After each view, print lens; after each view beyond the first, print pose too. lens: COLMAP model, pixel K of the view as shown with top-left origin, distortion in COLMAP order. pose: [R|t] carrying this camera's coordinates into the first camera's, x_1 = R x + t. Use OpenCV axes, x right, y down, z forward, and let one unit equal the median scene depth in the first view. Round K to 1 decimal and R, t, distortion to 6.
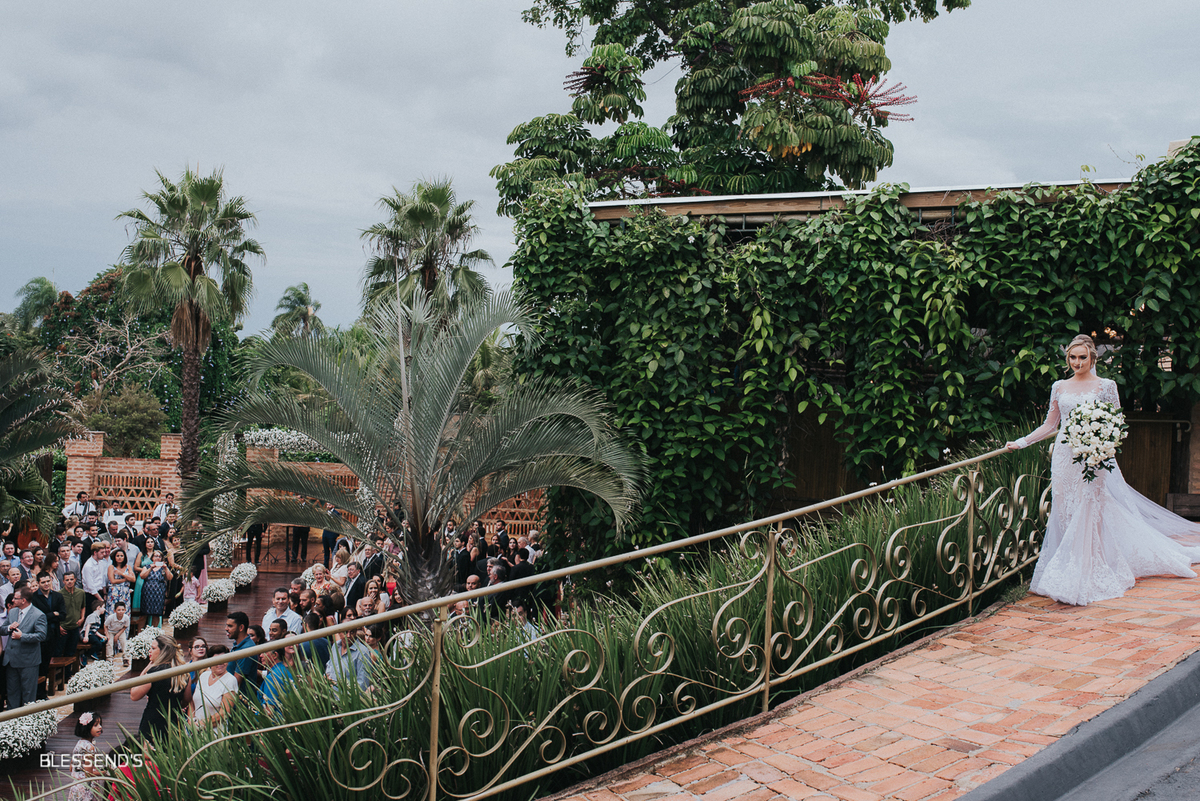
lens RADIAL K [[1226.3, 0, 630.0], [0, 1226.3, 377.8], [0, 0, 1]] dist [-0.013305, -0.000839]
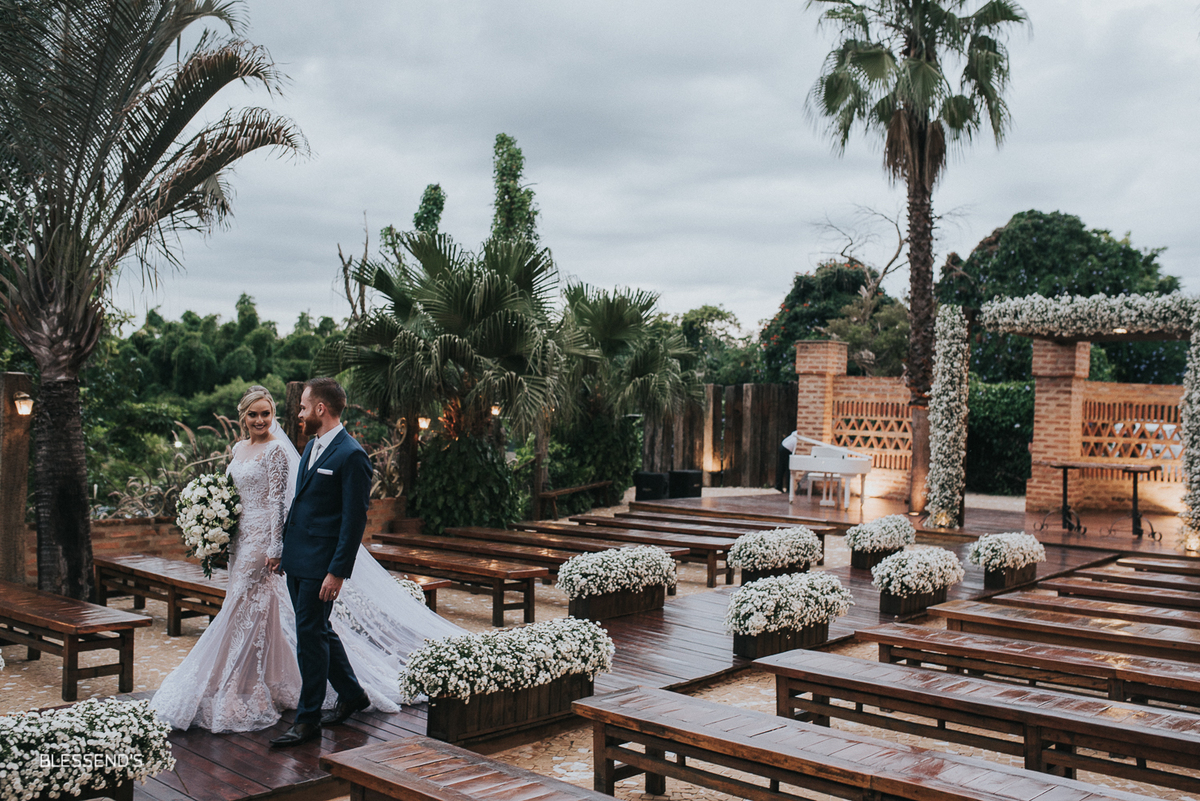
lens RADIAL K [[1147.6, 0, 600.0], [0, 1147.6, 400.5], [0, 0, 1]] dist [-0.024578, 0.024318]
pose [[0.681759, -0.015525, -0.731412, -0.033513], [0.016473, 0.999847, -0.005868, 0.084744], [0.731391, -0.008048, 0.681911, 0.451060]]
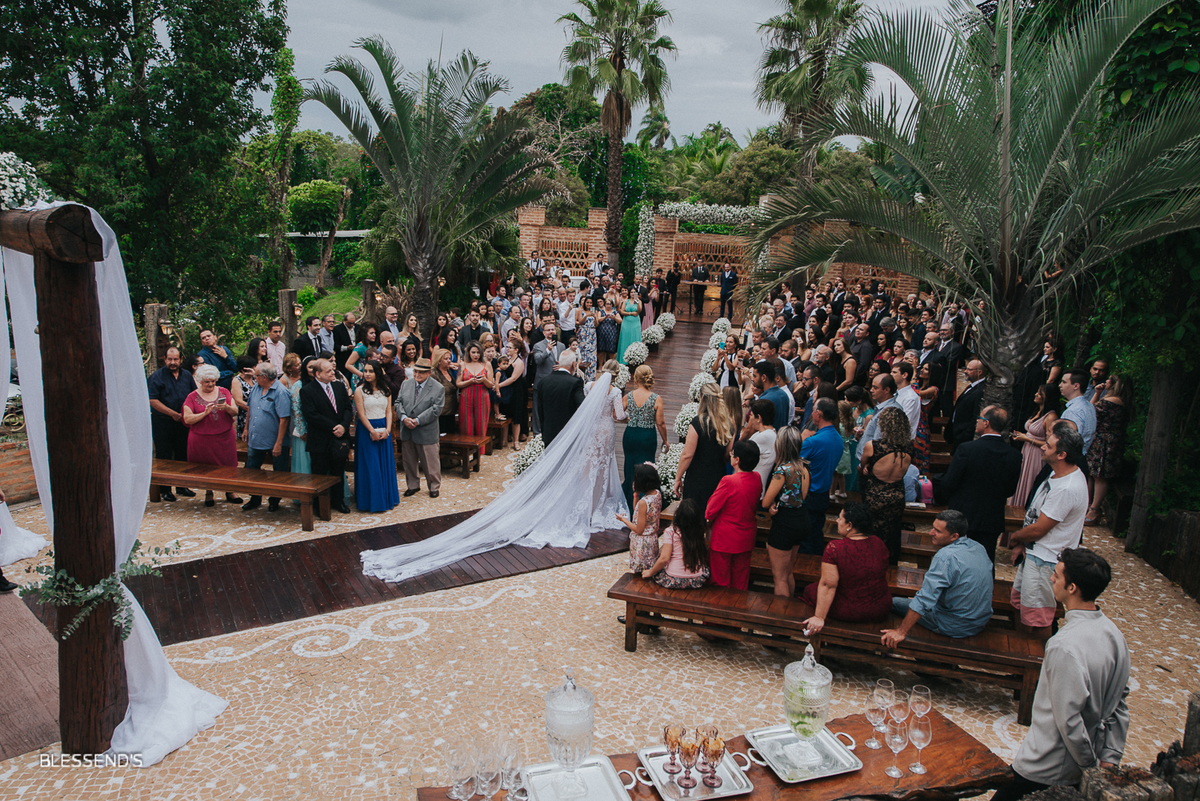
lens RADIAL K [[886.8, 0, 600.0], [0, 886.8, 400.5], [0, 0, 1]] dist [-0.001275, 0.002634]
pose [[0.951379, 0.074319, -0.298923, -0.088400], [-0.001062, 0.971242, 0.238093, 0.021923], [0.308021, -0.226199, 0.924098, 0.121616]]
